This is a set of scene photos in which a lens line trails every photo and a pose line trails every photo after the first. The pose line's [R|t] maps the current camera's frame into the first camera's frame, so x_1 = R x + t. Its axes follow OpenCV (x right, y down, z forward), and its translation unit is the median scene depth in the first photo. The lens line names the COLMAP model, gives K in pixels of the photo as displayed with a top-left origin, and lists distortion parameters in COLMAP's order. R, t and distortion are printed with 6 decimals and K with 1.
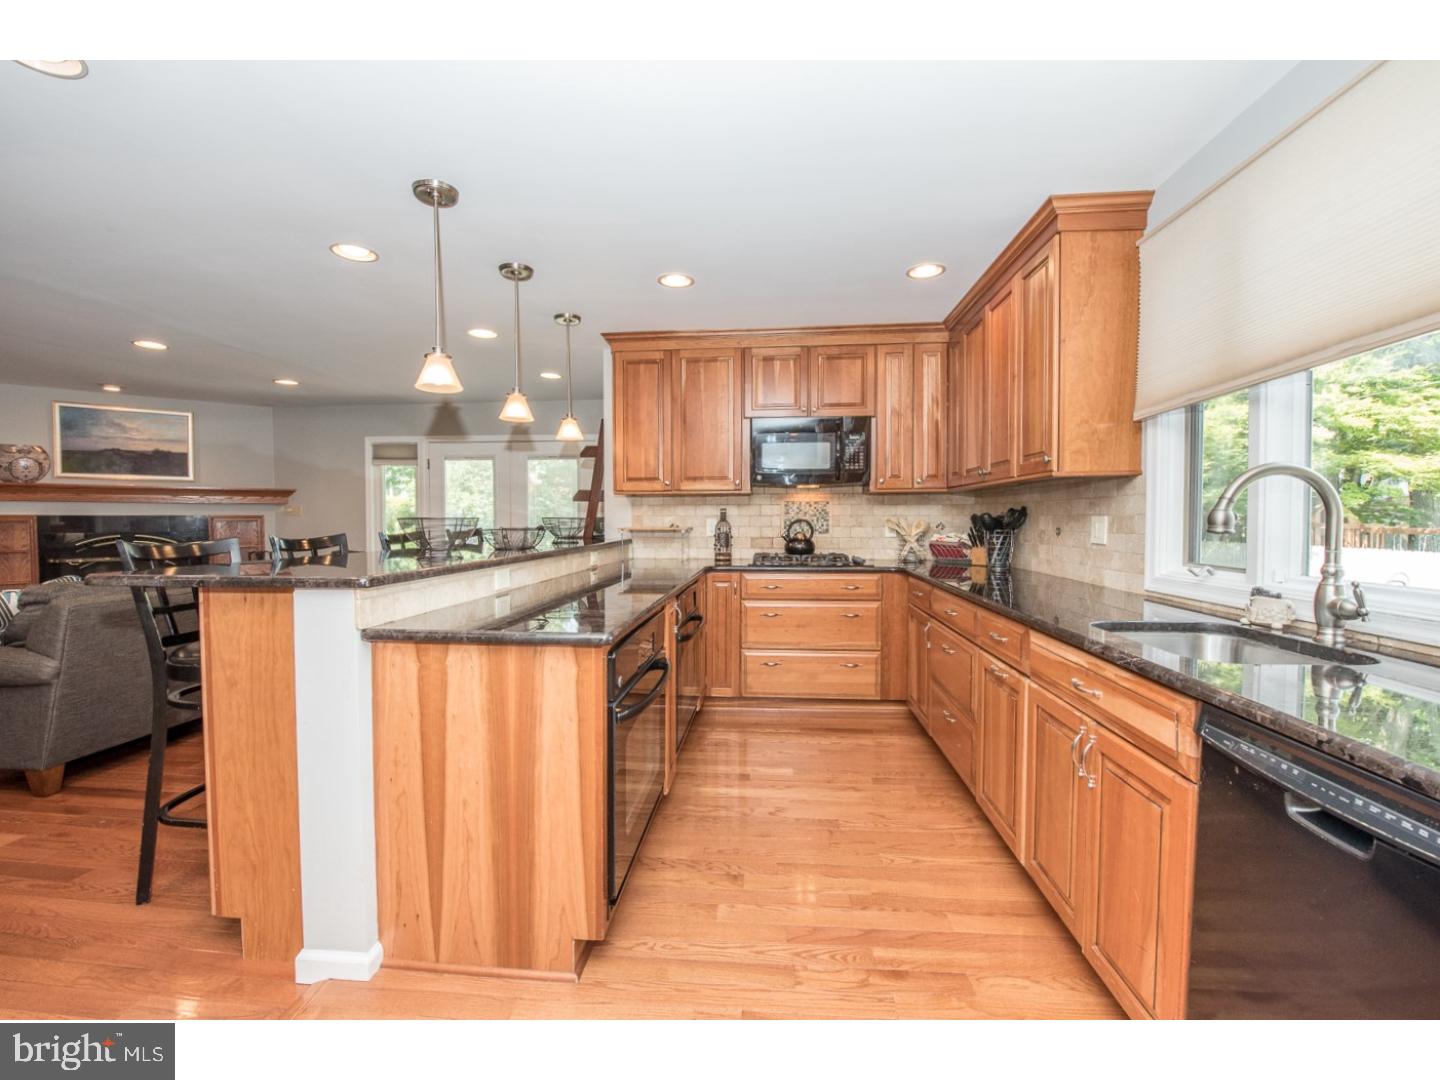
lens RADIAL K [[624.2, 0, 721.8], [0, 624.2, 540.8], [0, 0, 1]] dist [-0.014889, -0.001511]
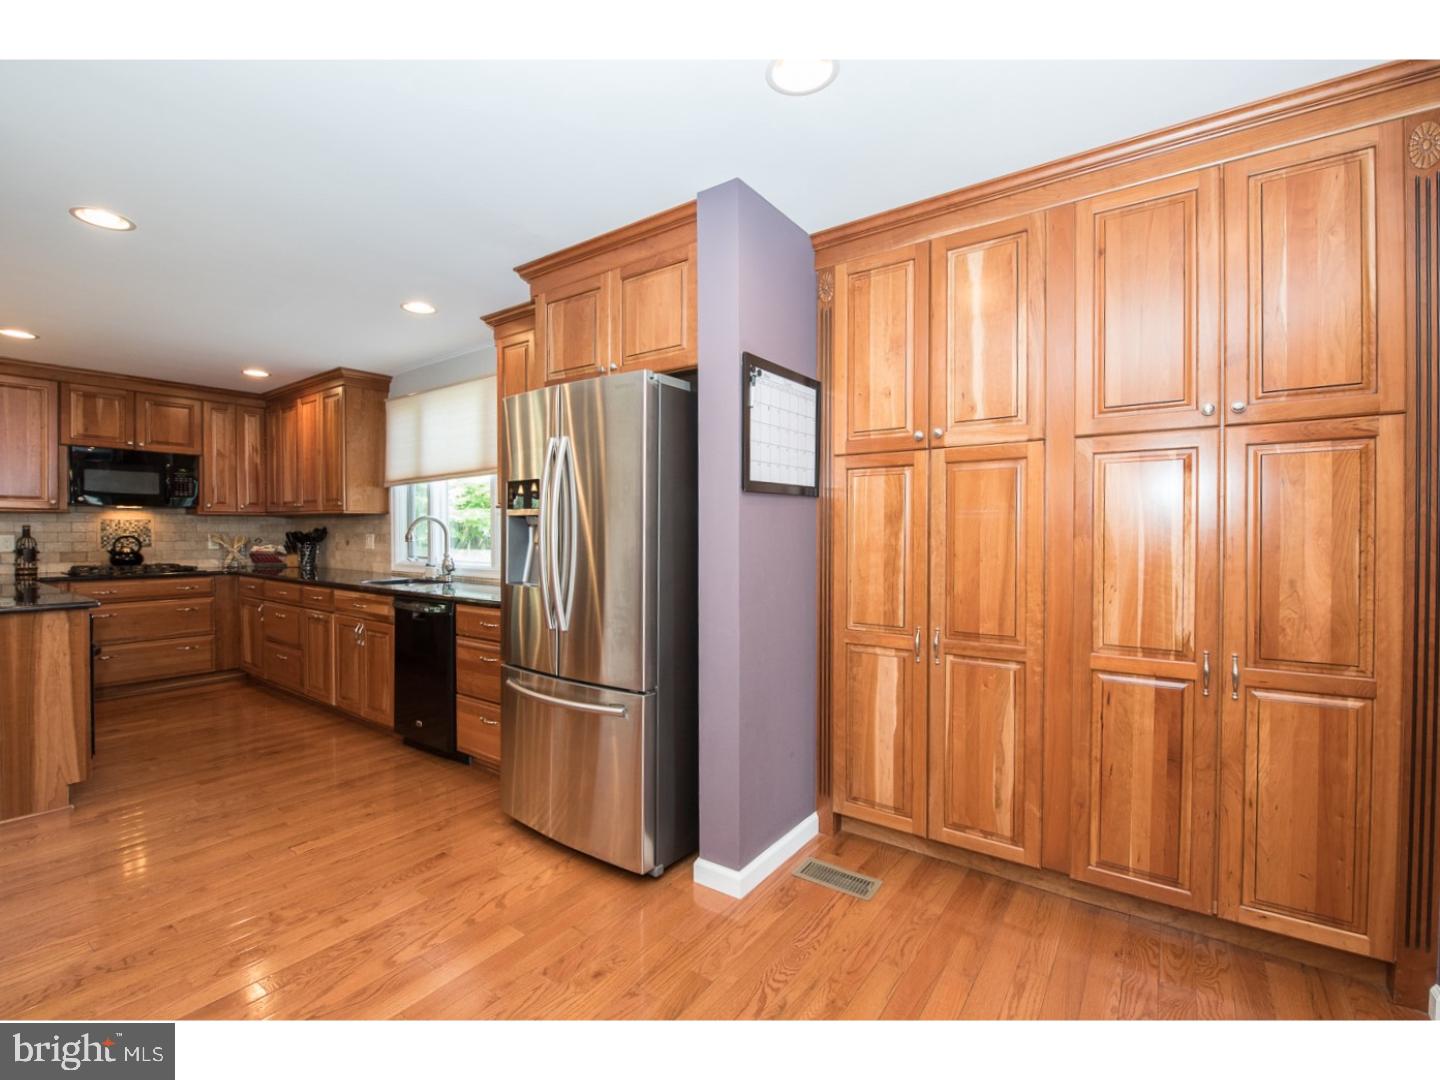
lens RADIAL K [[624.2, 0, 712.0], [0, 624.2, 539.6], [0, 0, 1]] dist [-0.014889, -0.001511]
pose [[0.519412, -0.008405, 0.854483, -0.316775], [0.027147, 0.999609, -0.006669, 0.011979], [-0.854093, 0.026661, 0.519437, -0.594112]]
